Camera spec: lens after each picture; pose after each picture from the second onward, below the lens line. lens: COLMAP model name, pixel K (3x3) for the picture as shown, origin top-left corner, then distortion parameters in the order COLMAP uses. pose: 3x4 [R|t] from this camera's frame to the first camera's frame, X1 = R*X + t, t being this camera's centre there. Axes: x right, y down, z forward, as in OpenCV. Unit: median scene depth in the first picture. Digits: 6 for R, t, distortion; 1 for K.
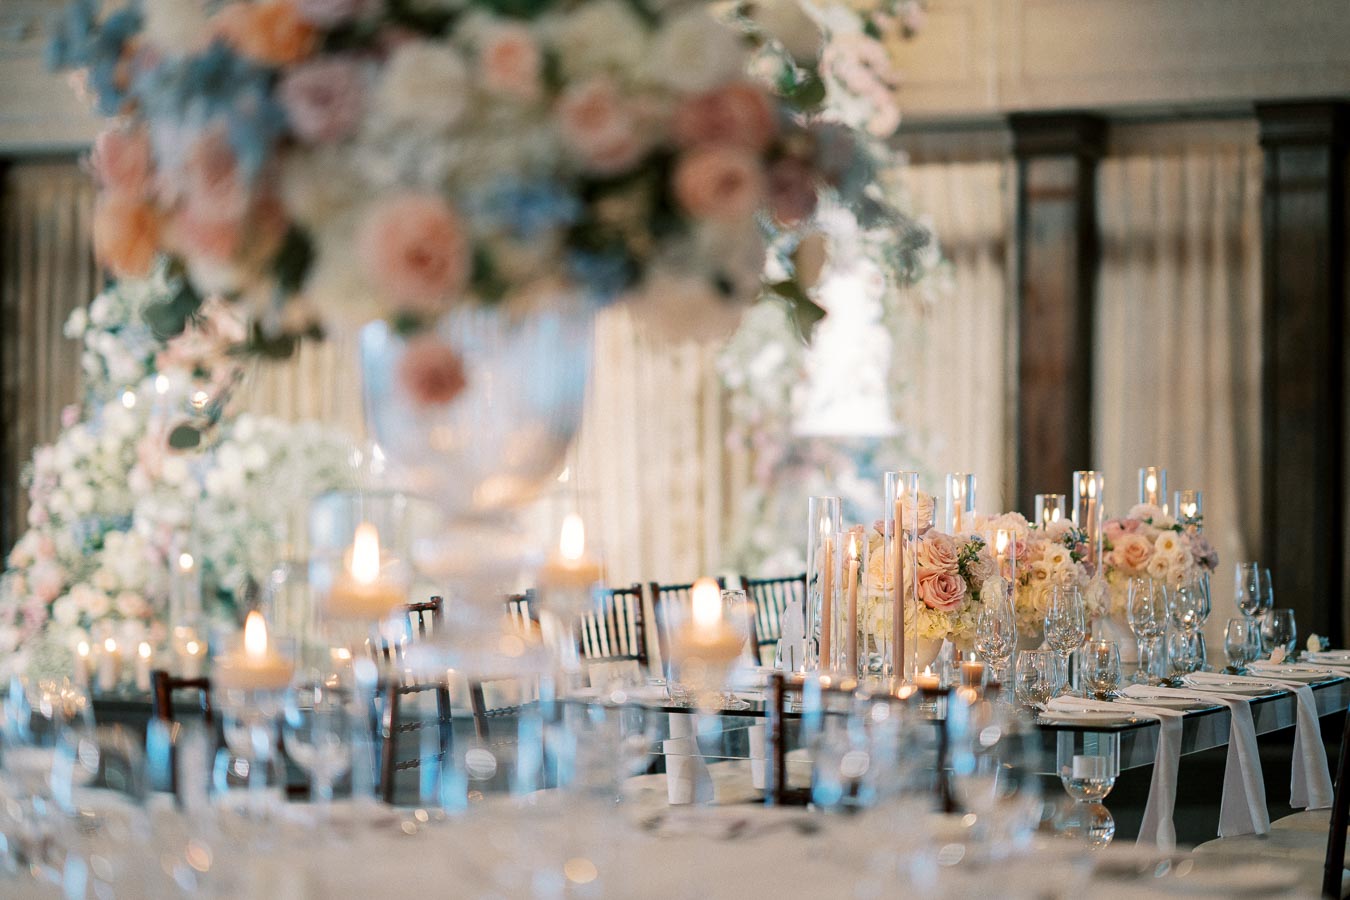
lens RADIAL K [[3445.9, 0, 675.0], [0, 3445.9, 450.0], [0, 0, 1]] dist [0.824897, -15.460788]
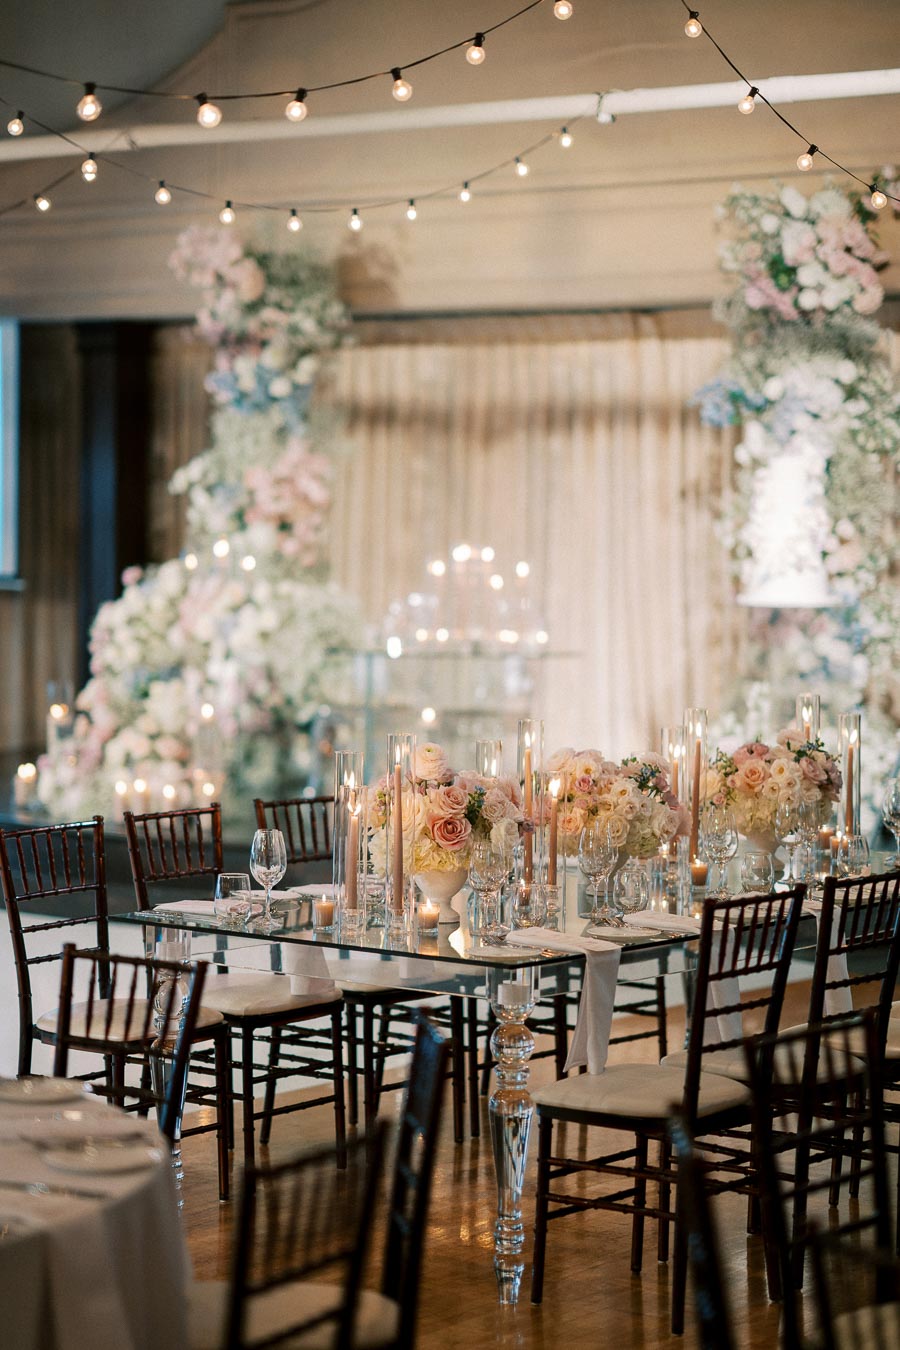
lens RADIAL K [[3445.9, 0, 450.0], [0, 3445.9, 675.0], [0, 0, 1]] dist [0.824897, -15.460788]
pose [[0.976704, 0.012842, -0.214207, 0.170917], [-0.001172, 0.998512, 0.054520, -0.039841], [0.214588, -0.052999, 0.975266, -0.070449]]
